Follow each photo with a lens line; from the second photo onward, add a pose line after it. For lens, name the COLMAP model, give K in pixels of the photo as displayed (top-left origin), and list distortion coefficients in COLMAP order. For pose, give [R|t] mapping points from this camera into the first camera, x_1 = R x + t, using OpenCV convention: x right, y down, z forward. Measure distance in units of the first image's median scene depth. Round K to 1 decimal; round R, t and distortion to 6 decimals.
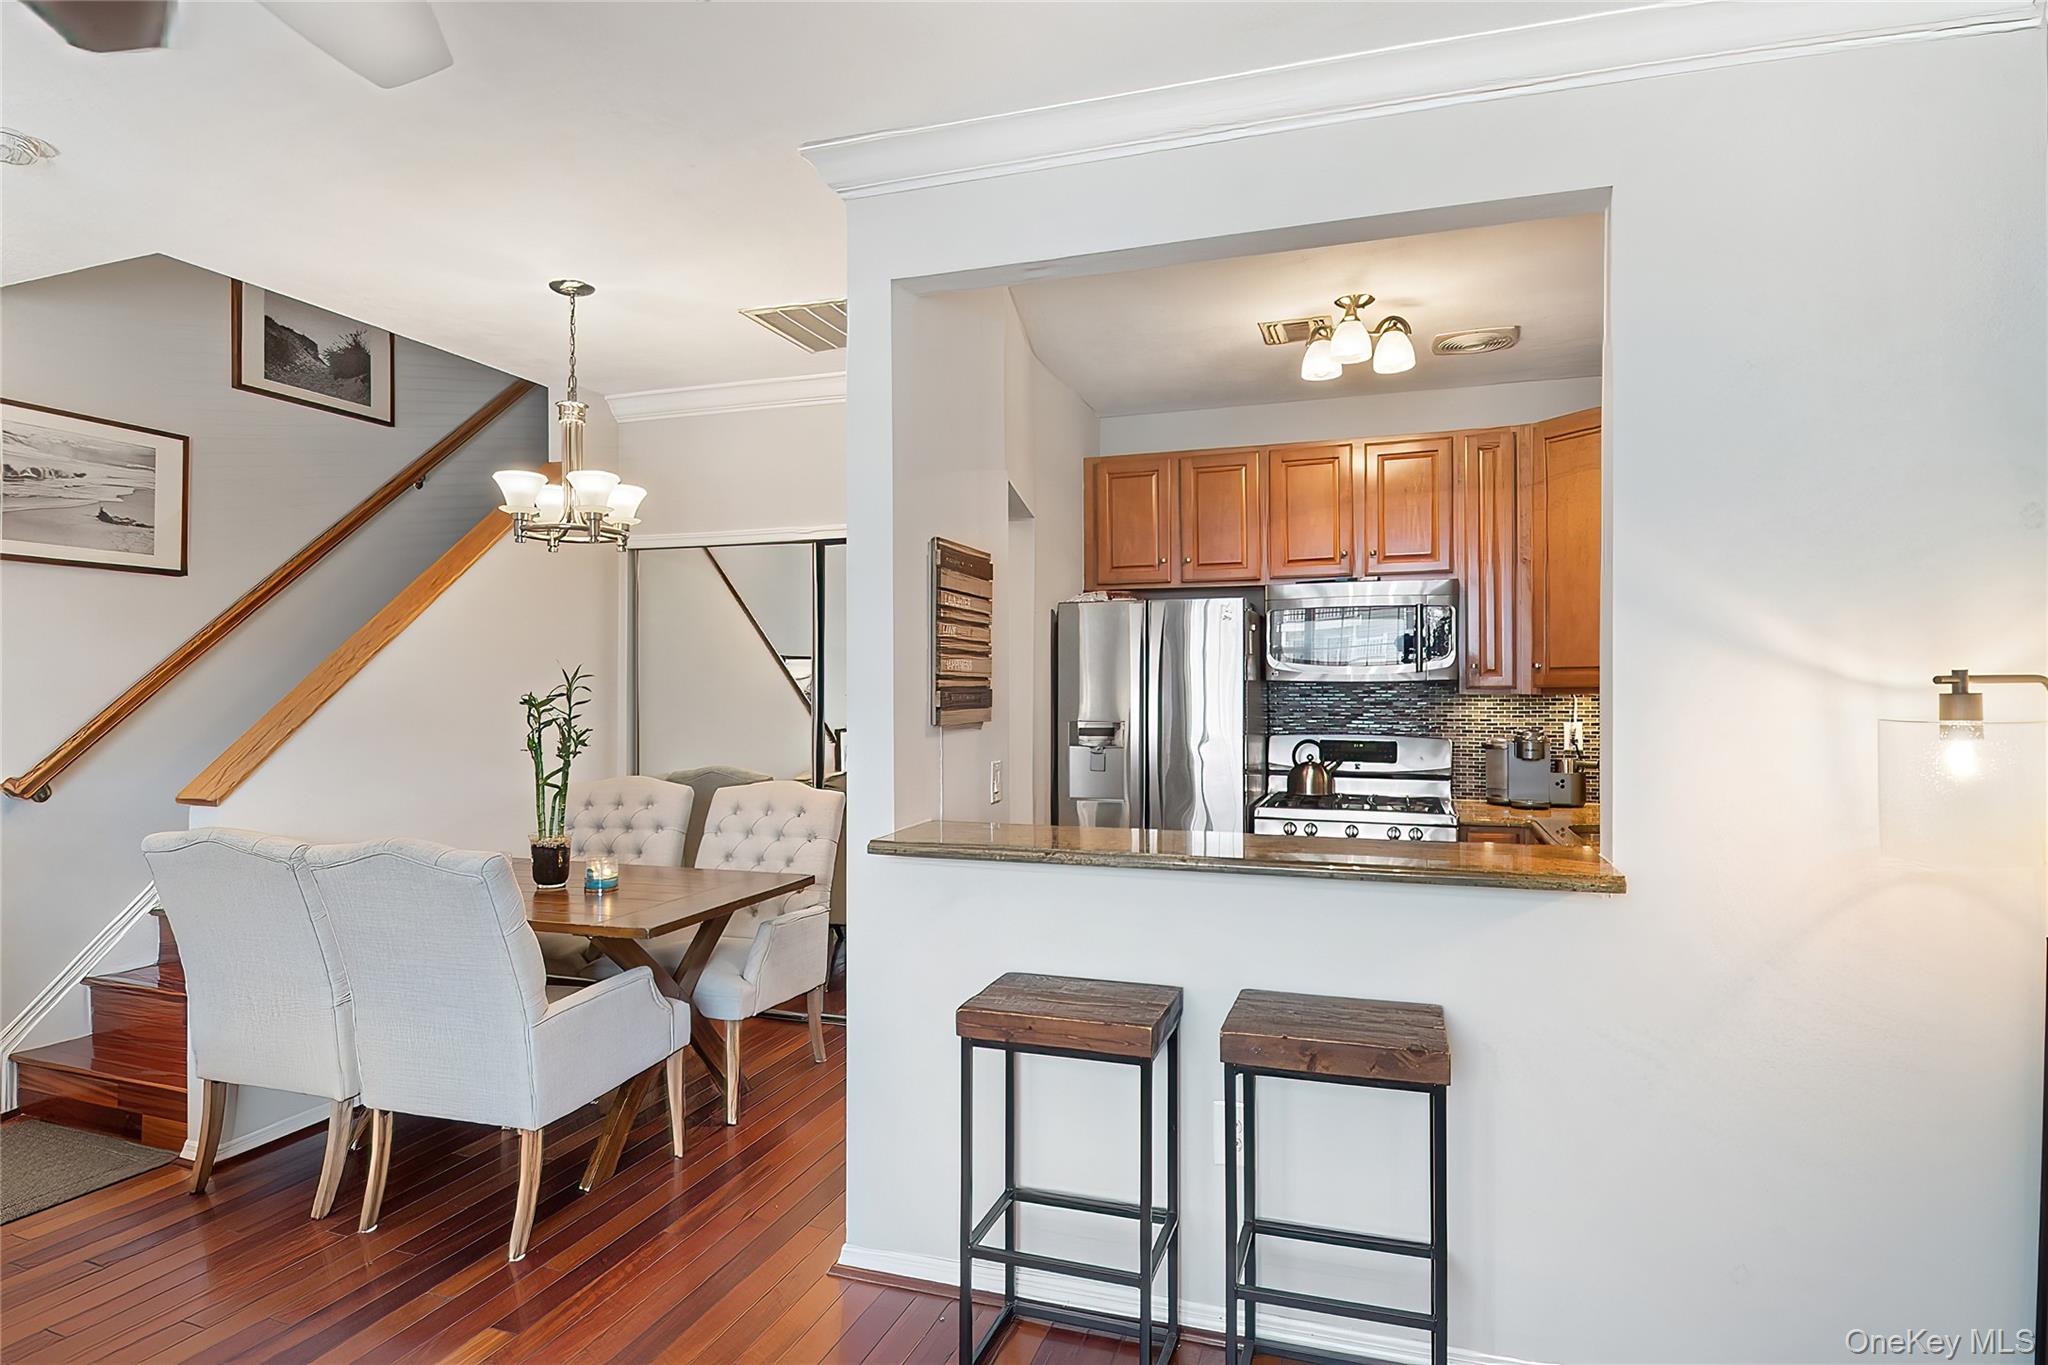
lens RADIAL K [[1140.1, 0, 1001.8], [0, 1140.1, 691.2], [0, 0, 1]] dist [0.034446, -0.033955]
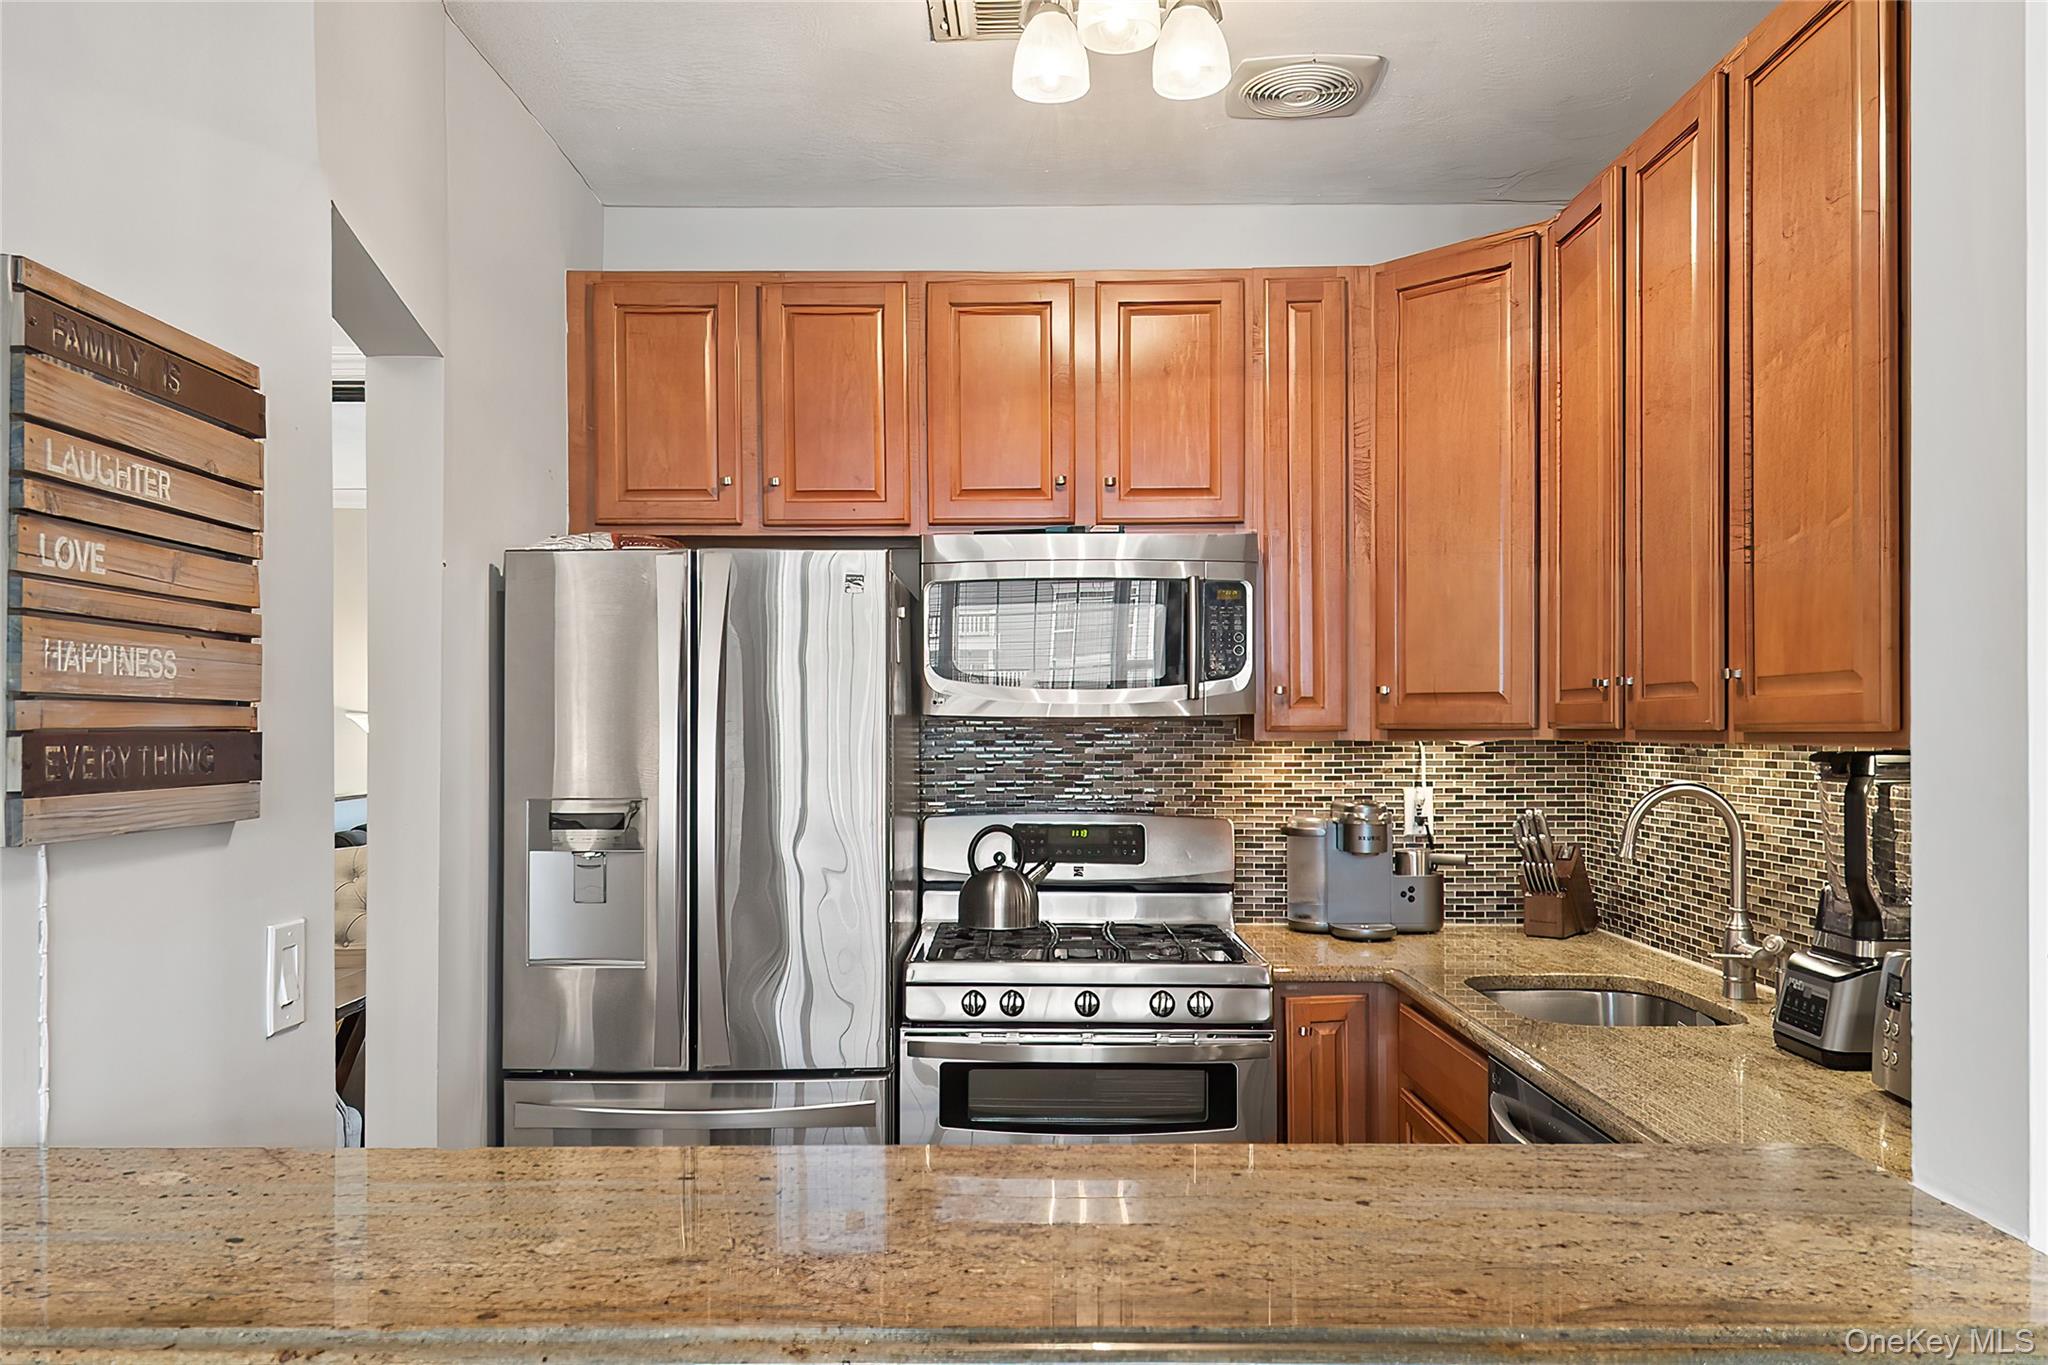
lens RADIAL K [[1557.6, 0, 958.2], [0, 1557.6, 756.8], [0, 0, 1]] dist [0.004227, 0.001909]
pose [[0.958952, -0.004104, 0.283537, 0.043500], [-0.000320, 0.999879, 0.015555, -0.001391], [-0.283567, -0.015007, 0.958835, 0.307475]]
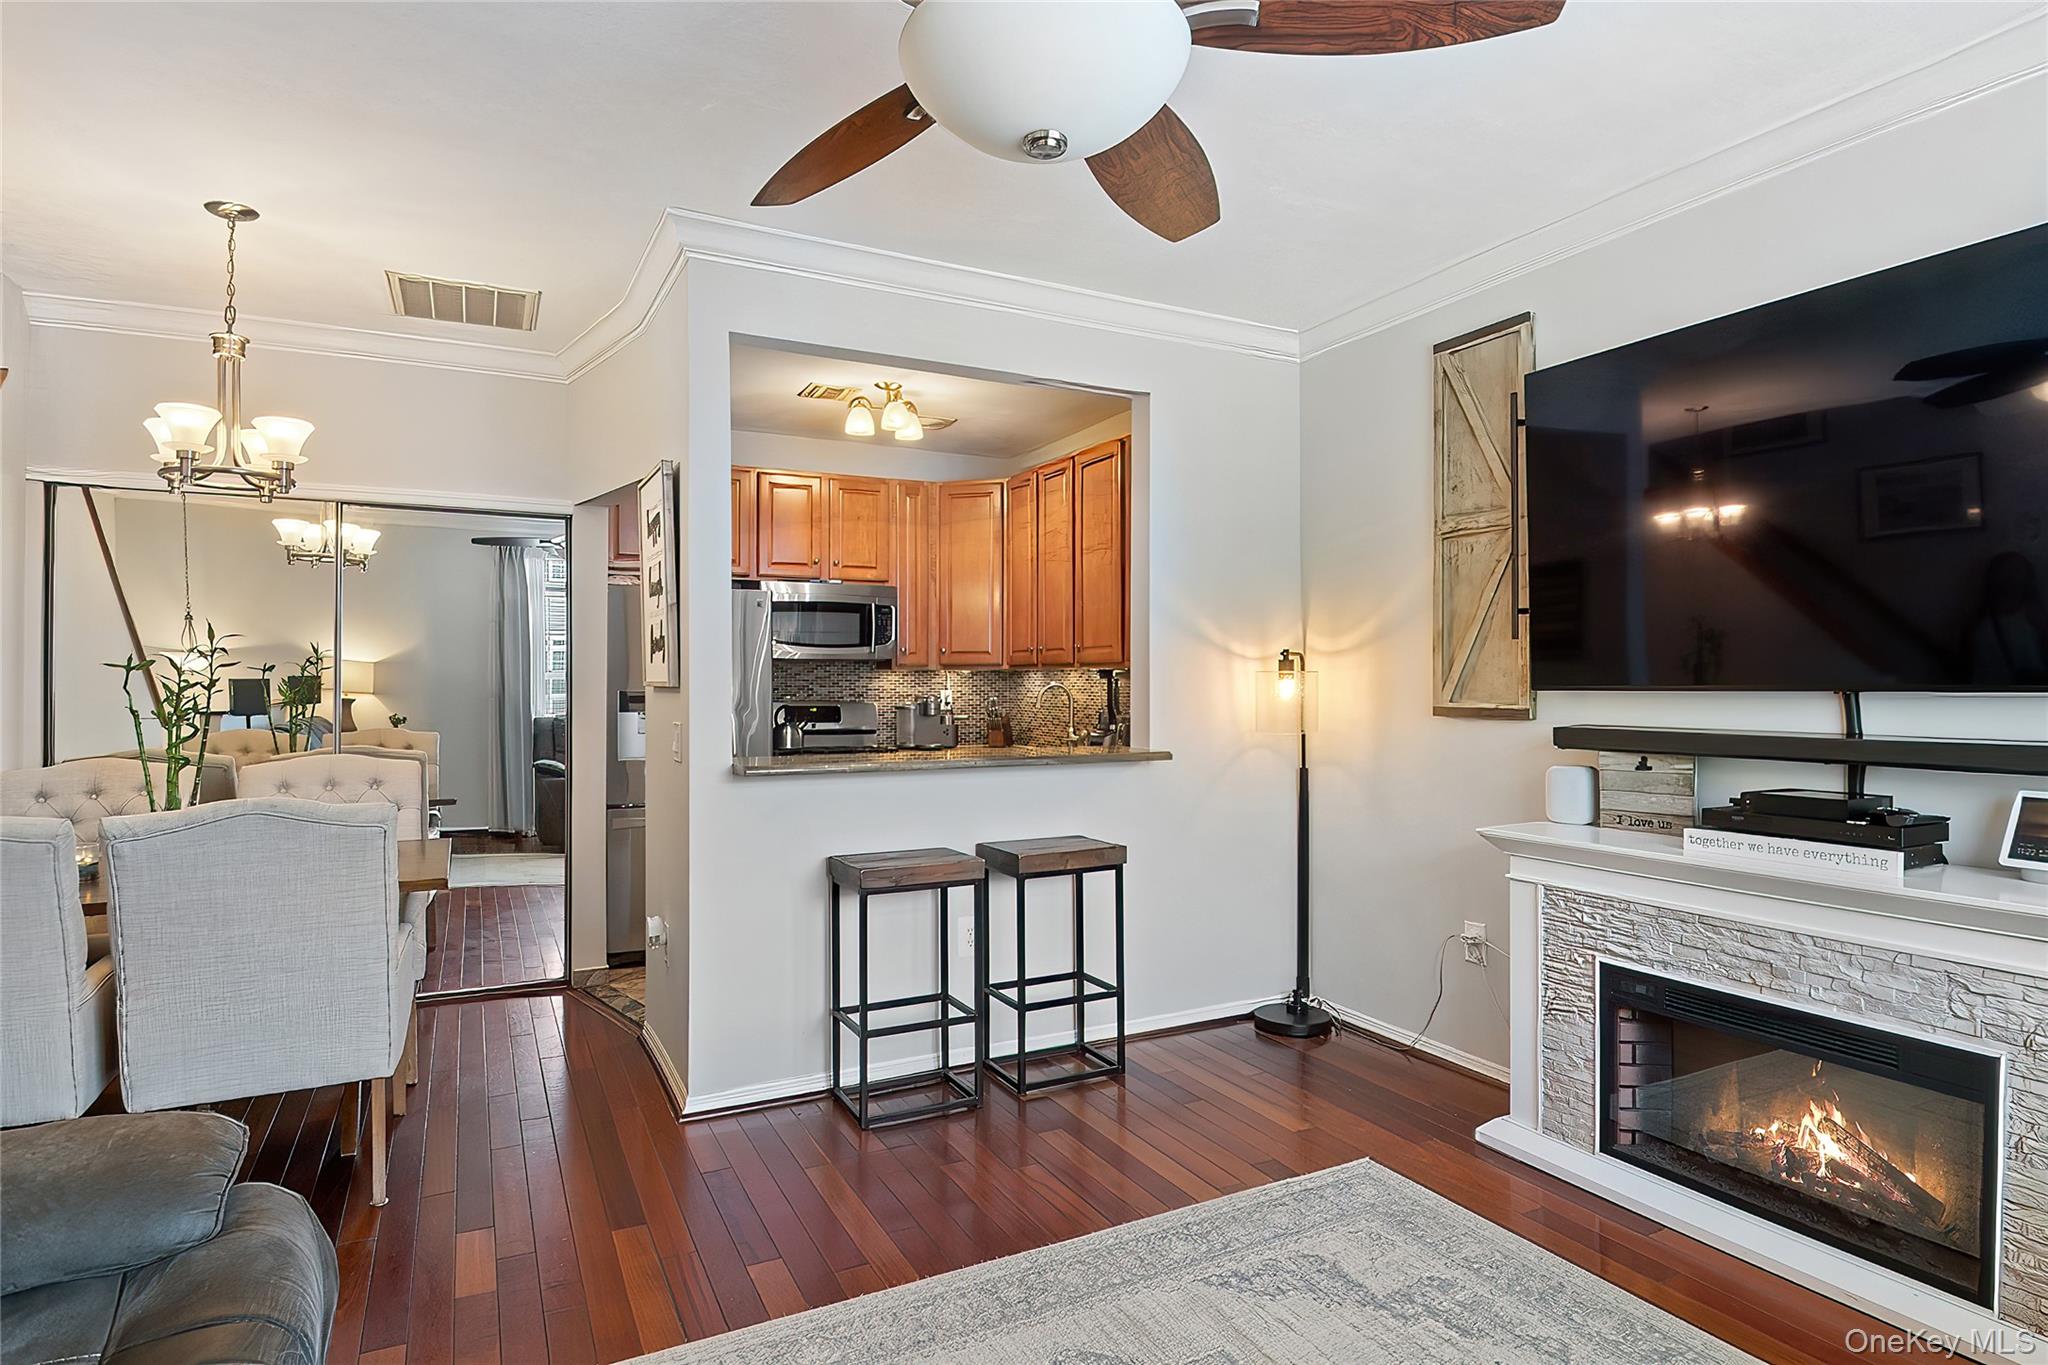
lens RADIAL K [[1140.1, 0, 1063.9], [0, 1140.1, 705.4], [0, 0, 1]] dist [0.034446, -0.033955]
pose [[0.685201, -0.010036, 0.728285, -0.464575], [-0.002052, 0.999875, 0.015709, 0.023914], [-0.728351, -0.012258, 0.685094, -0.098735]]
